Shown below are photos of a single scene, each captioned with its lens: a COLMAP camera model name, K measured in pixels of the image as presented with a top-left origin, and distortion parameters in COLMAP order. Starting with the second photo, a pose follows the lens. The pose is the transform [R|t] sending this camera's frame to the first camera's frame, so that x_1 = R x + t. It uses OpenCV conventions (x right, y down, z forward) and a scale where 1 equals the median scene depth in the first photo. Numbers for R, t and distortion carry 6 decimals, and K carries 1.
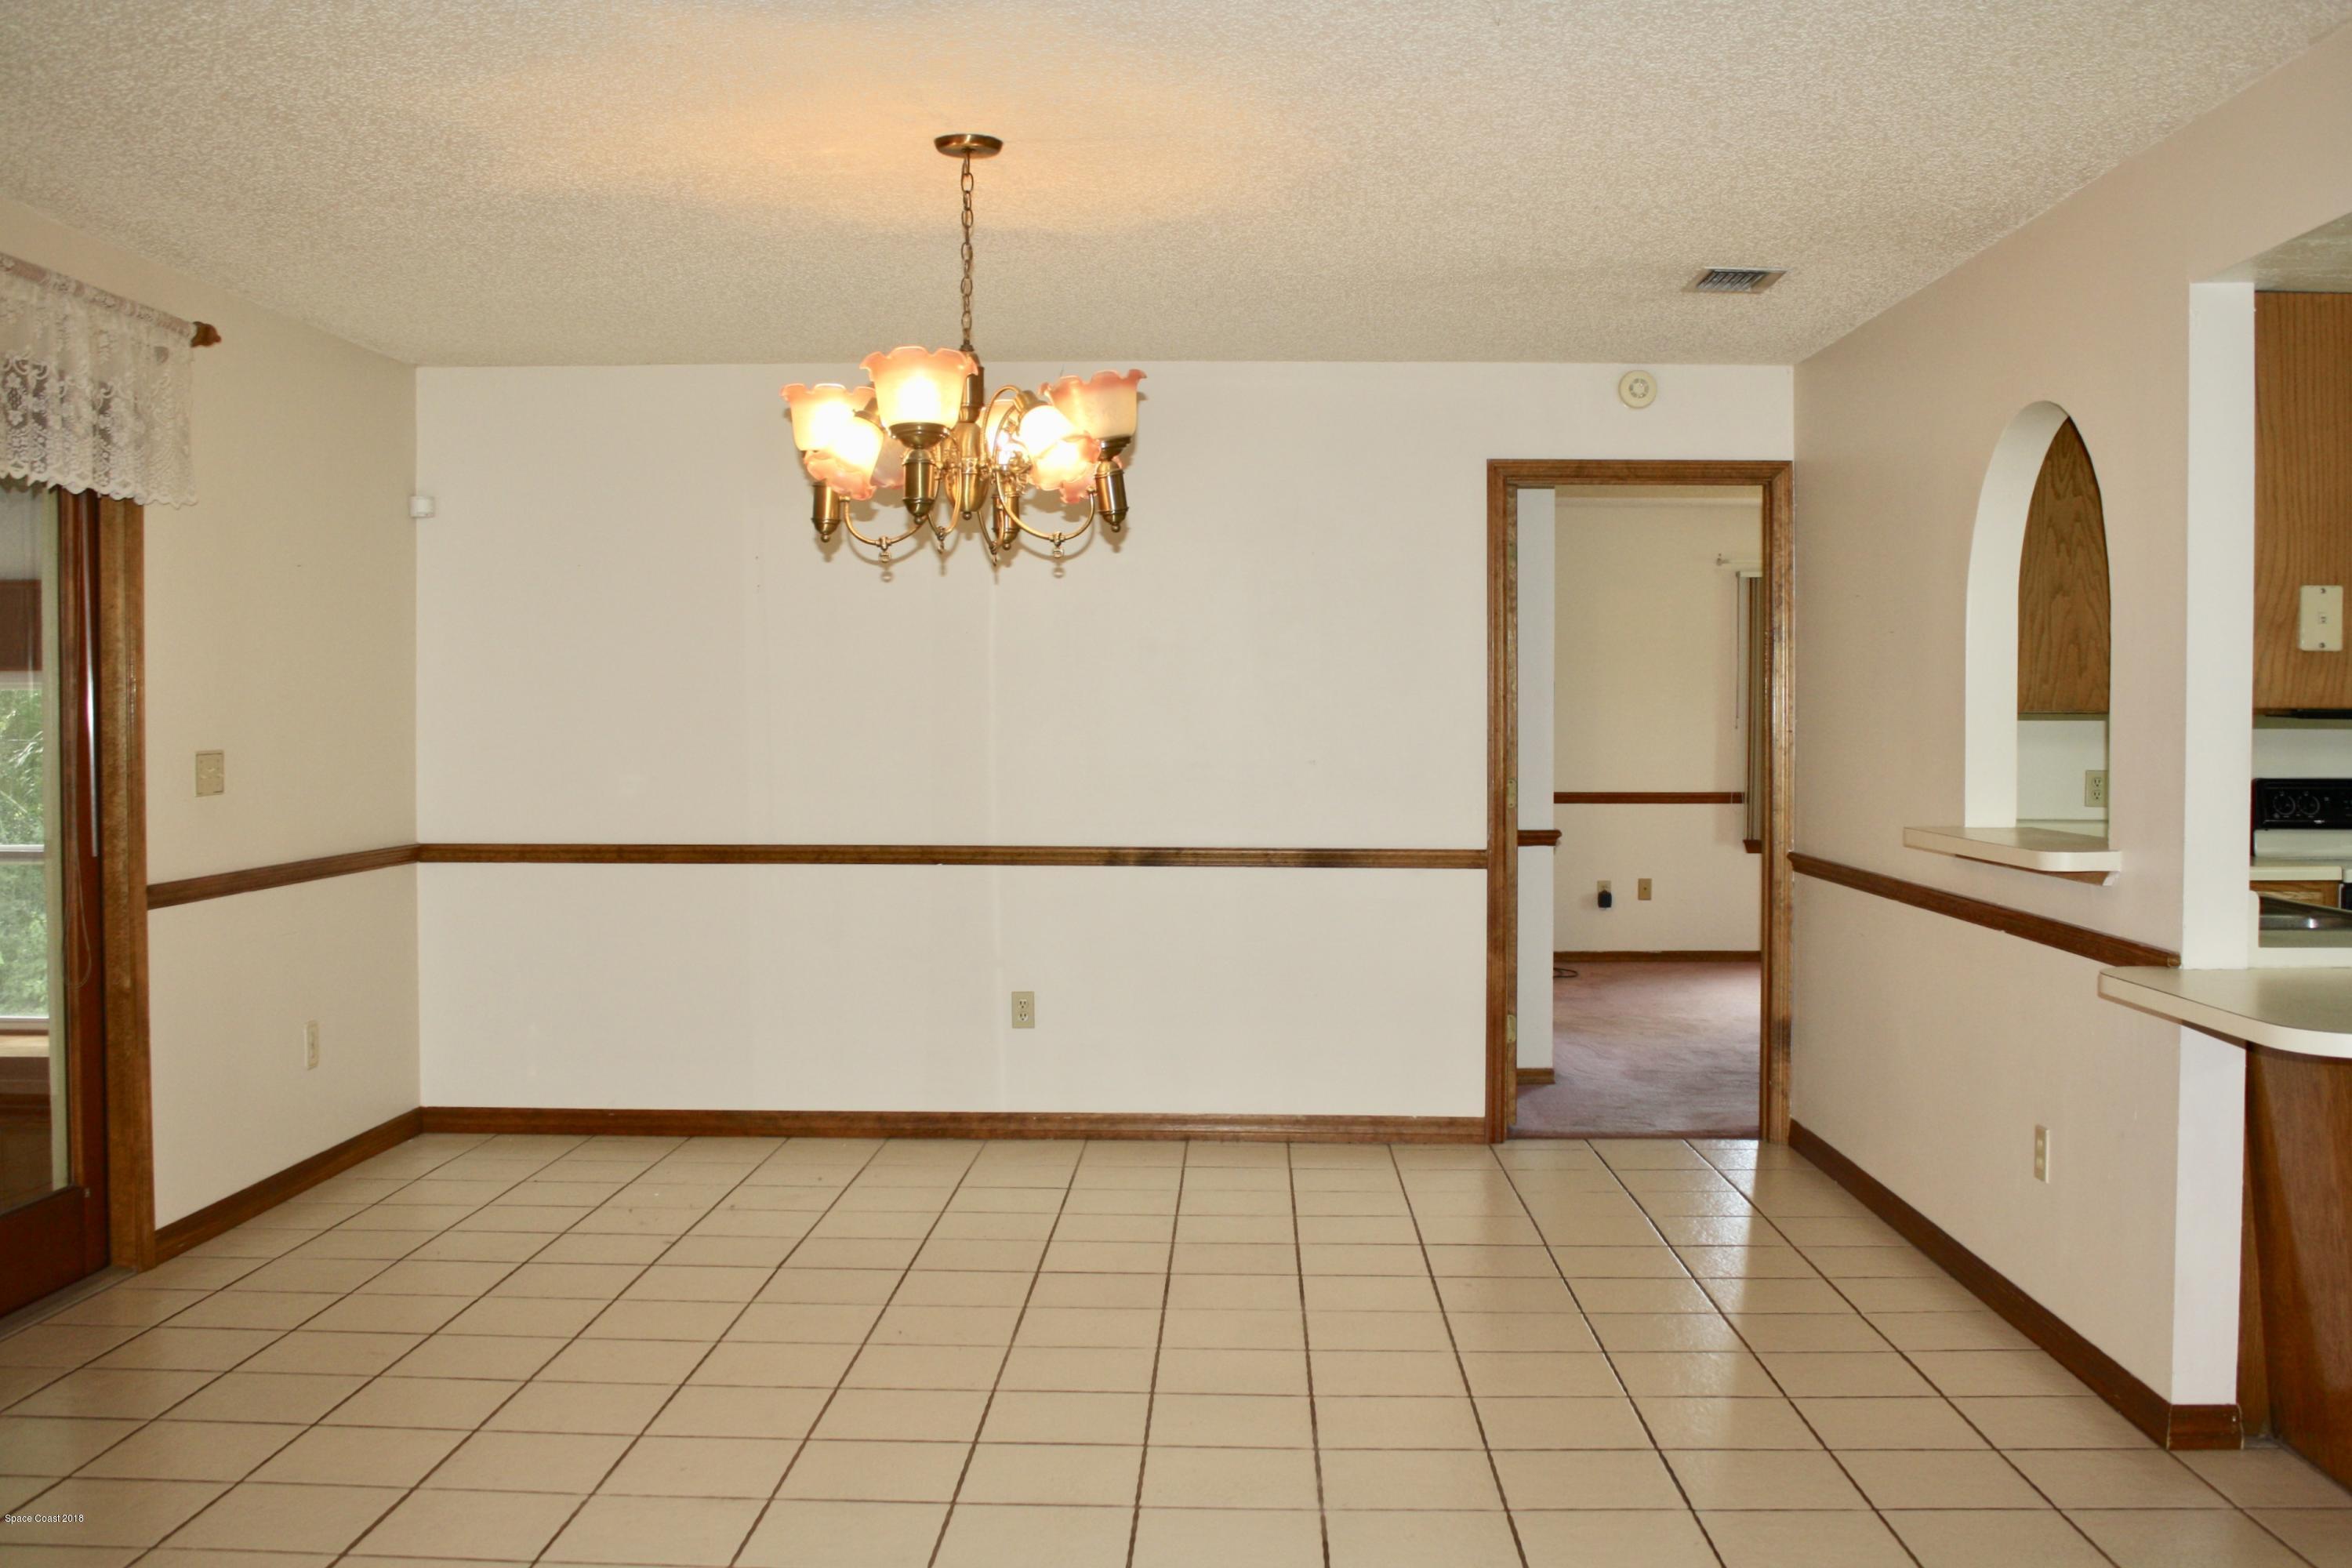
lens RADIAL K [[2235.1, 0, 1176.0], [0, 2235.1, 784.0], [0, 0, 1]] dist [-0.147367, 0.168479]
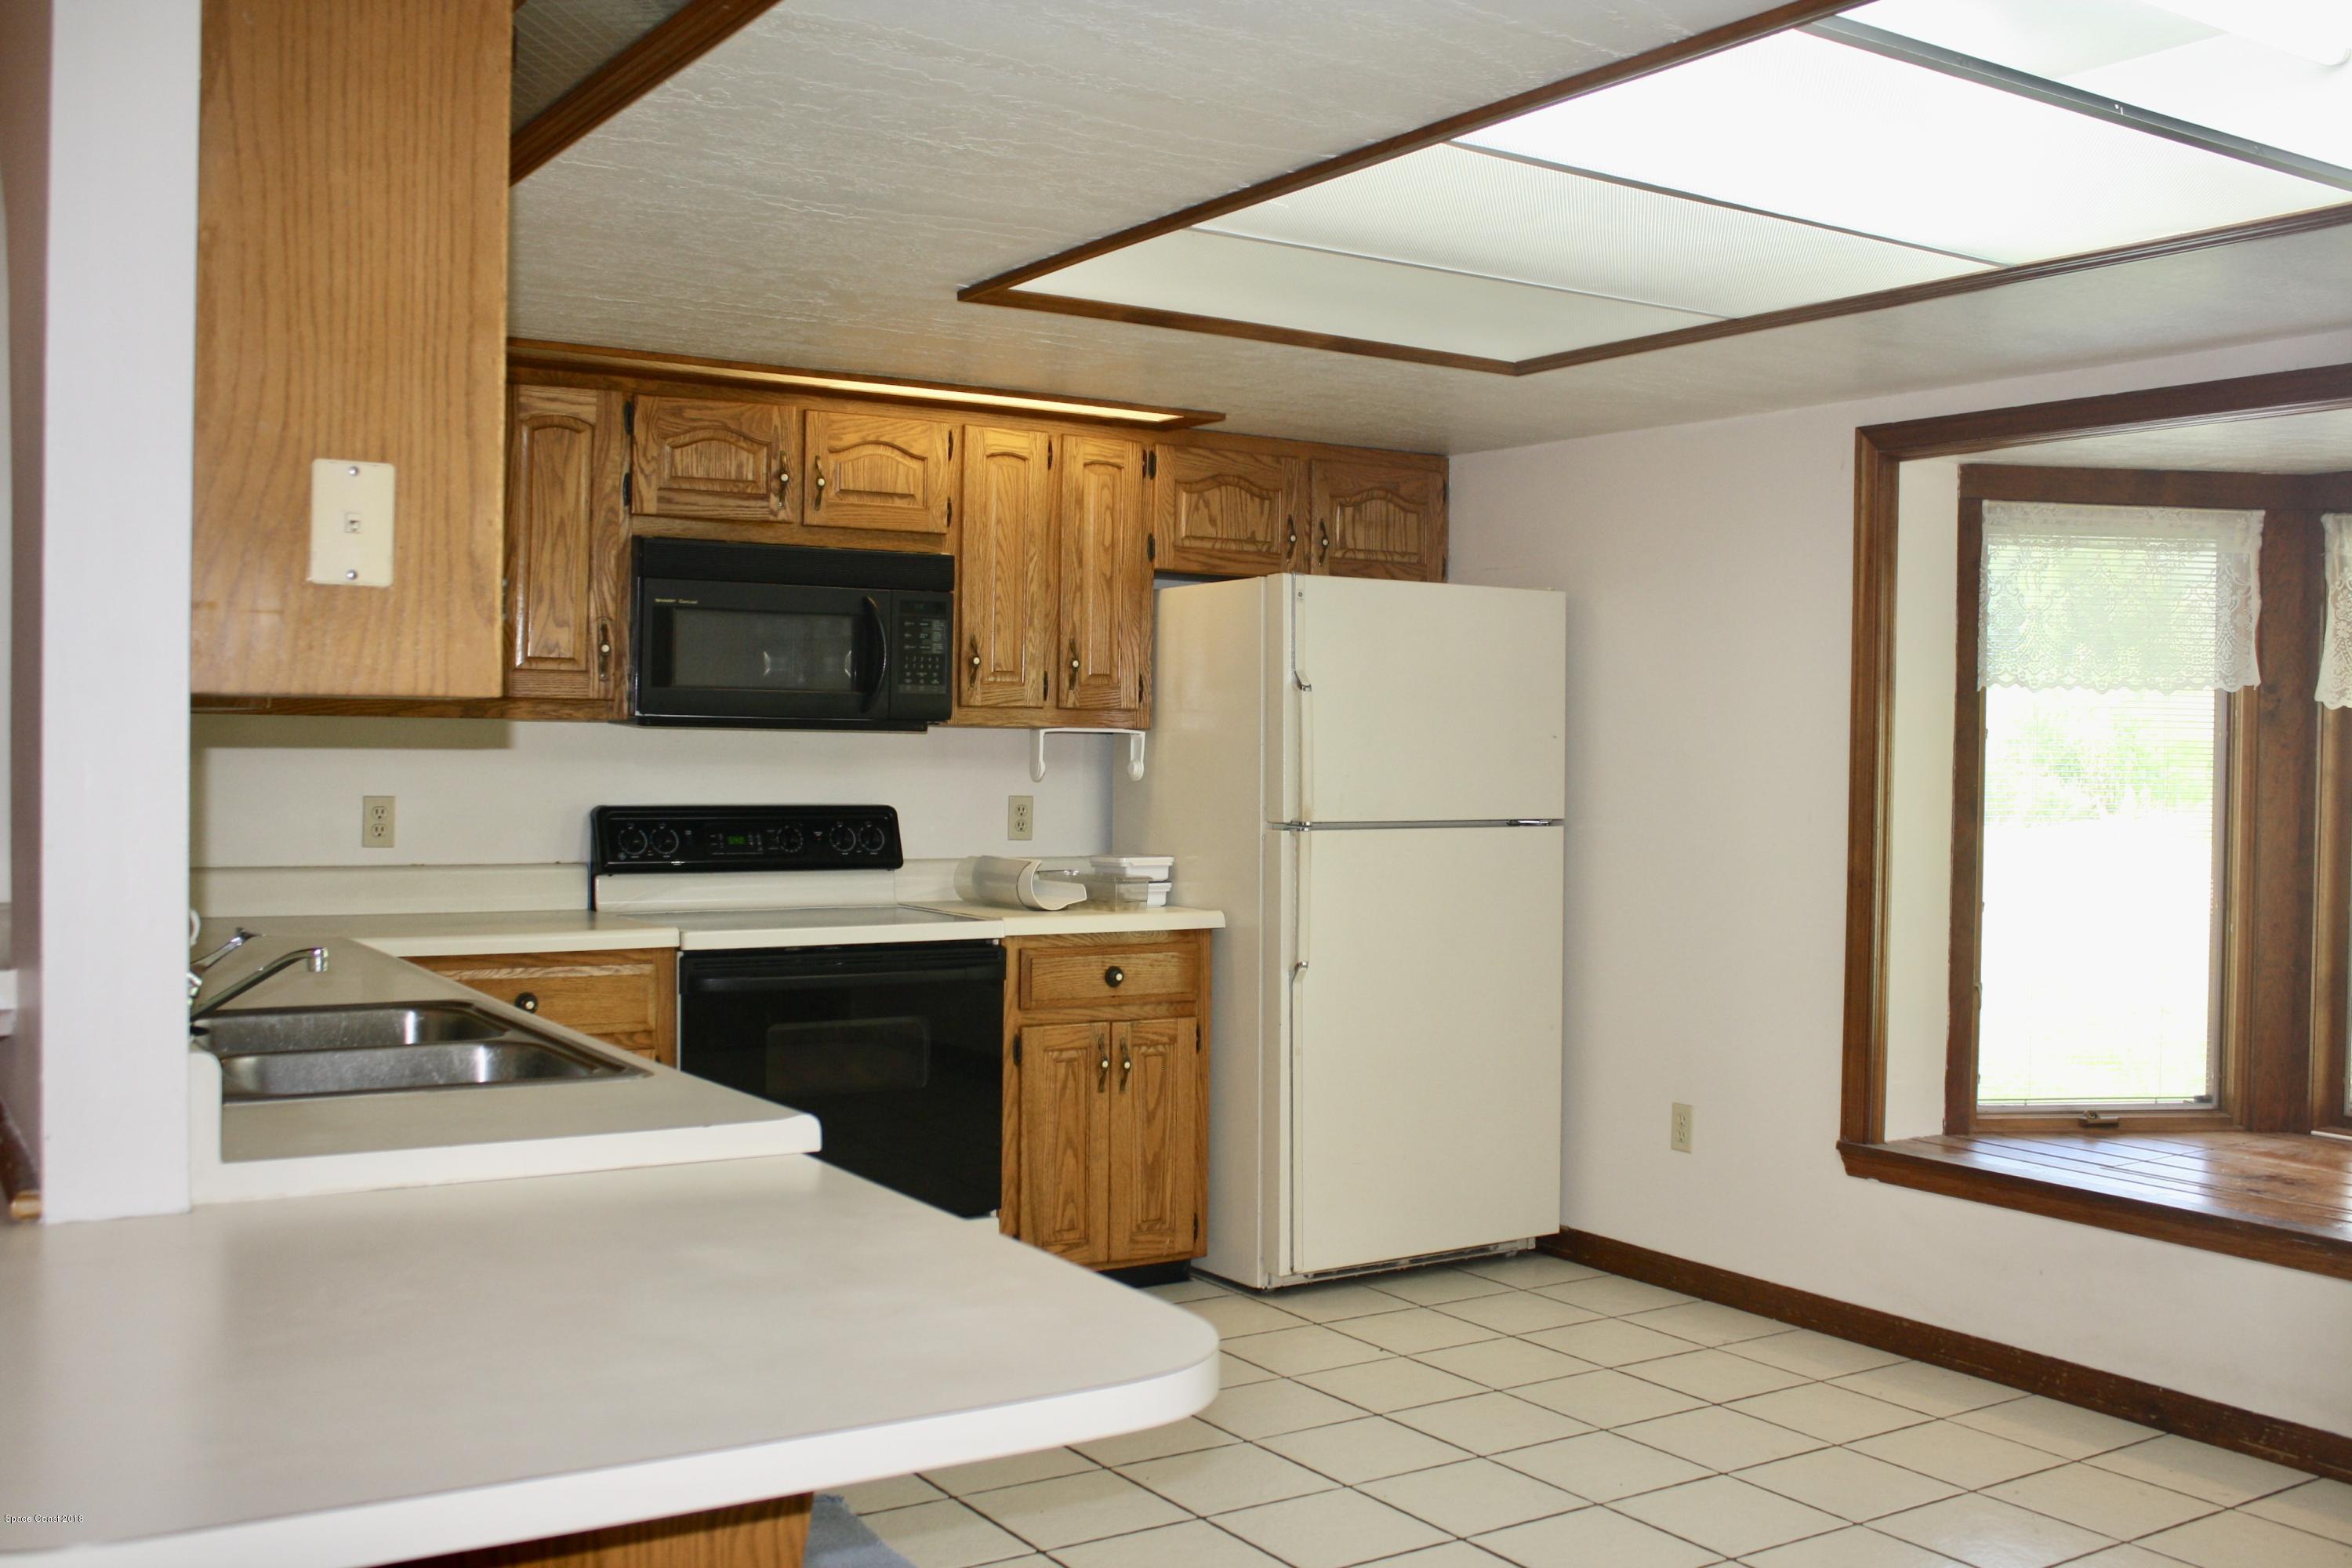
lens RADIAL K [[2235.1, 0, 1176.0], [0, 2235.1, 784.0], [0, 0, 1]] dist [-0.147367, 0.168479]
pose [[0.822470, -0.002841, 0.568802, 0.296715], [0.006155, 0.999973, -0.003905, -0.007772], [-0.568776, 0.006713, 0.822465, 0.344965]]
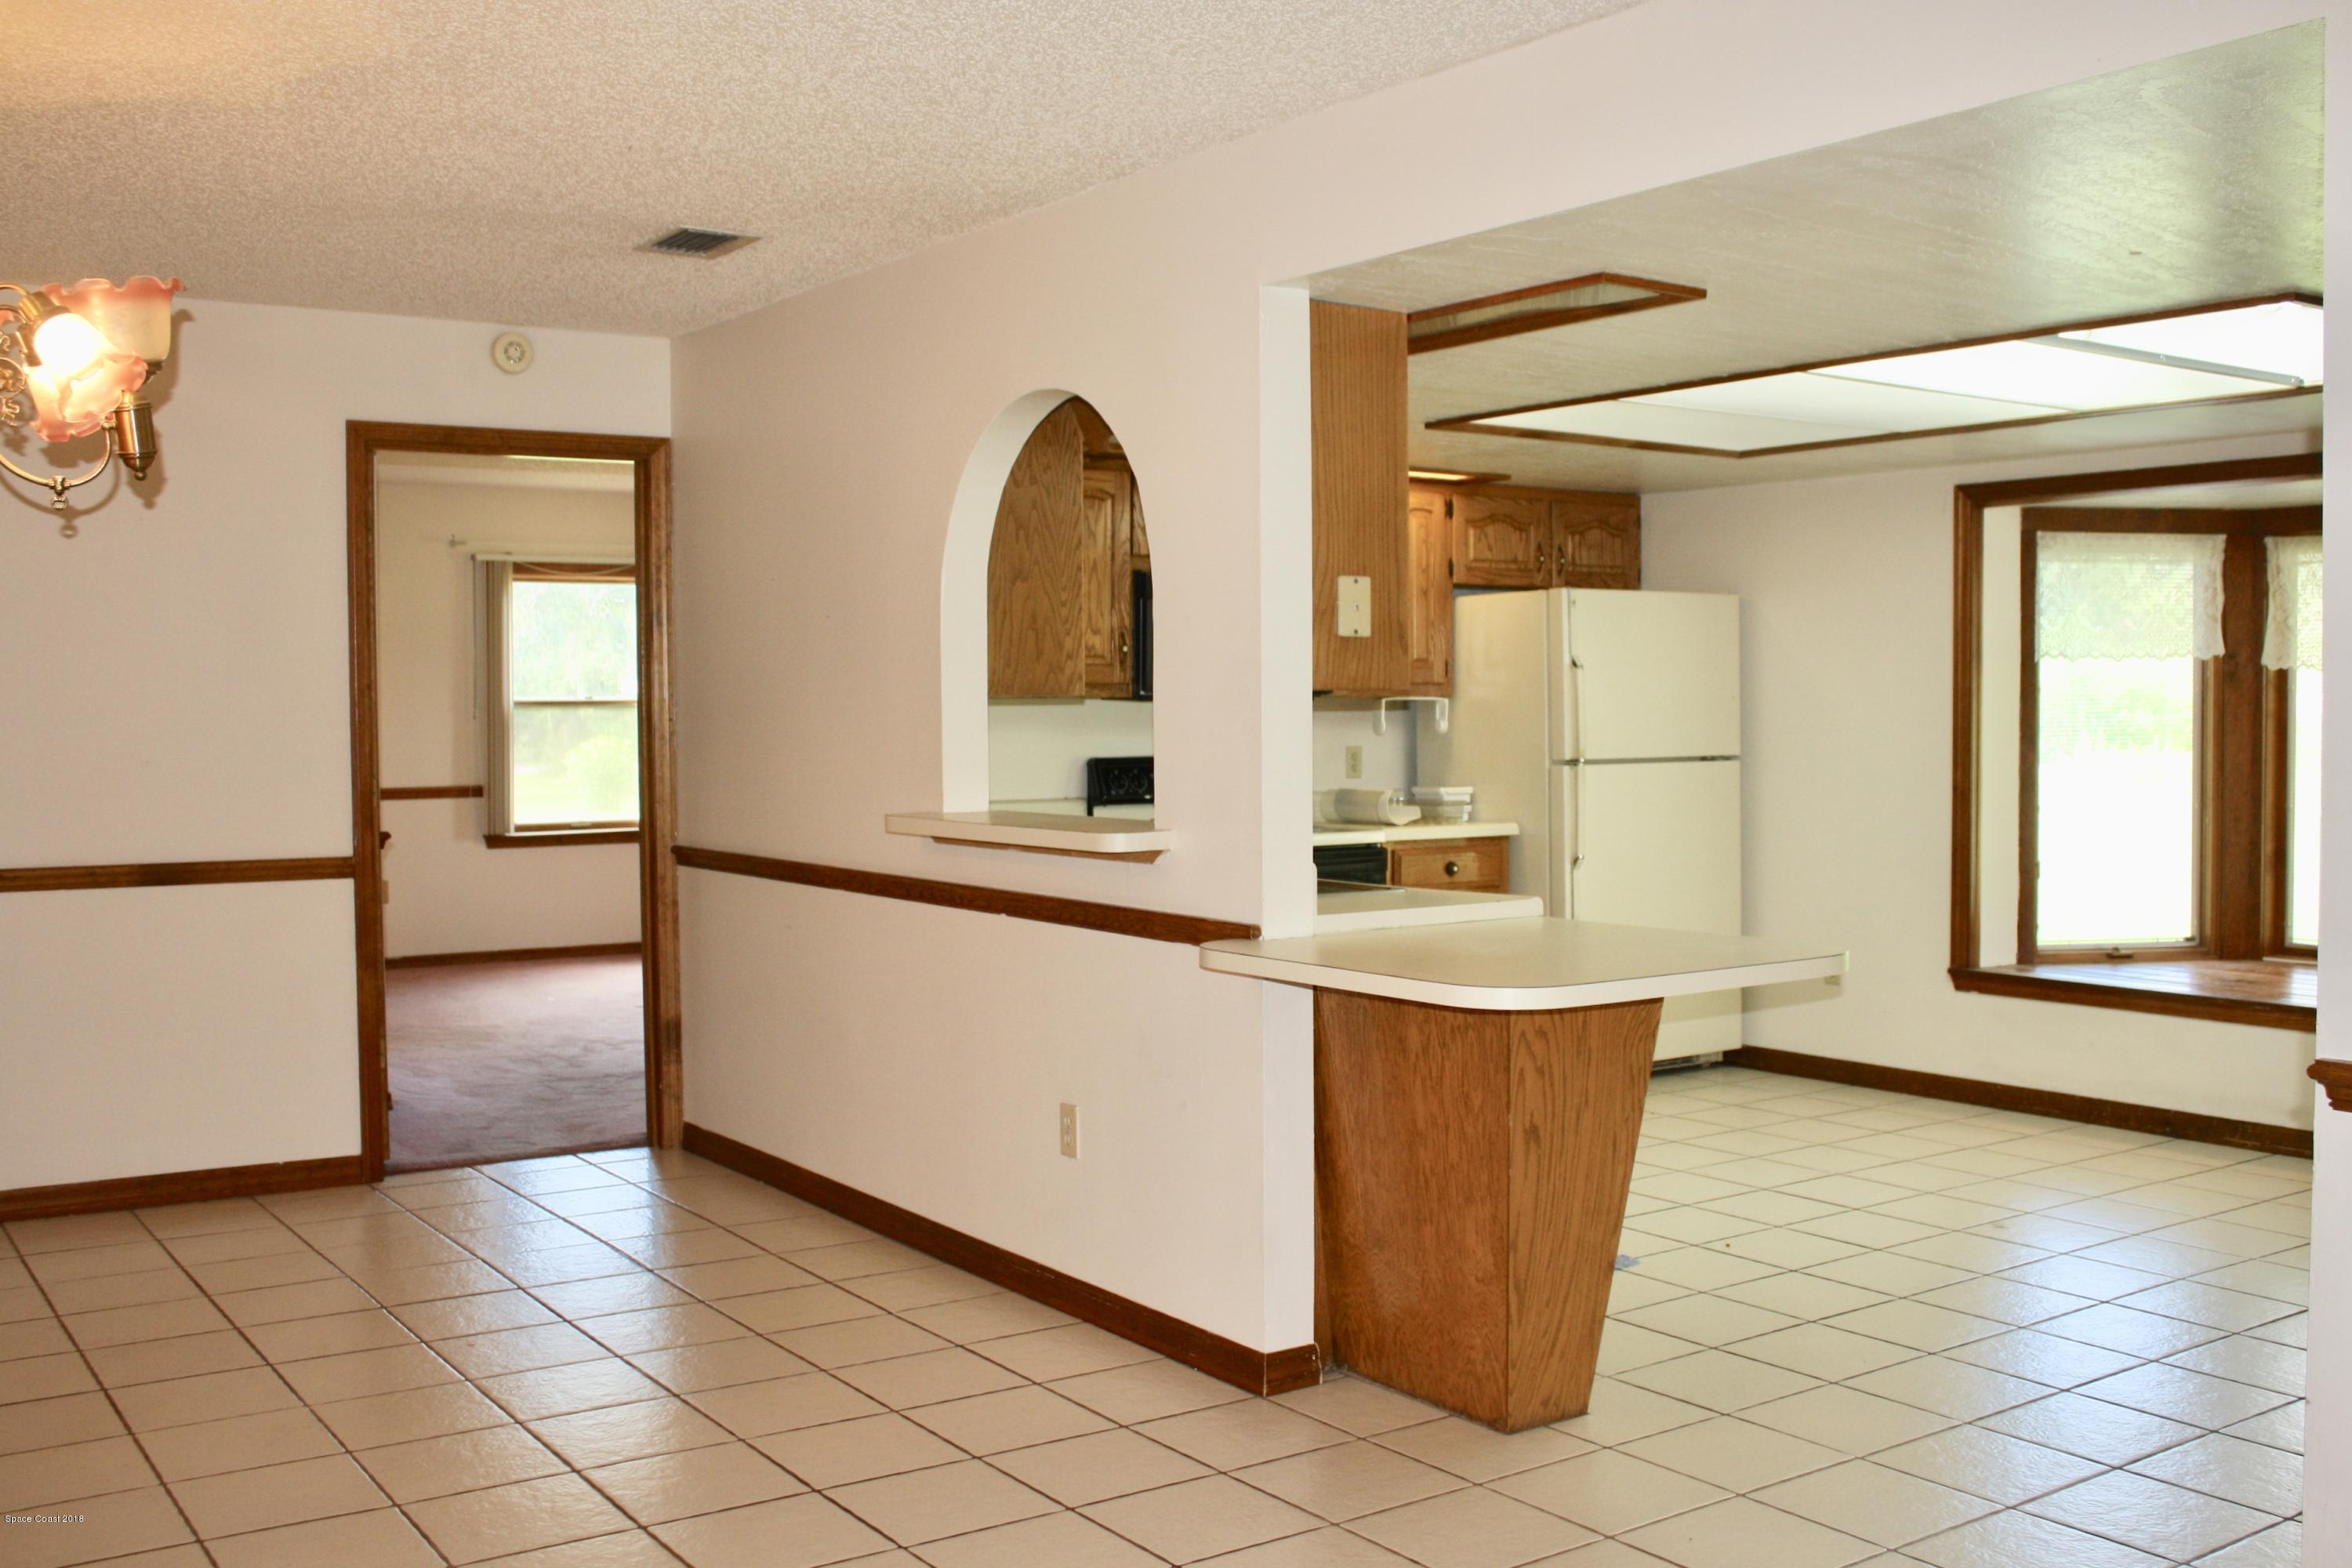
lens RADIAL K [[2248.3, 0, 1176.0], [0, 2248.3, 784.0], [0, 0, 1]] dist [-0.153503, 0.172987]
pose [[0.806889, -0.027965, 0.590040, -0.155168], [0.025226, 0.999599, 0.012878, -0.003667], [-0.590164, 0.004493, 0.807271, 0.116675]]
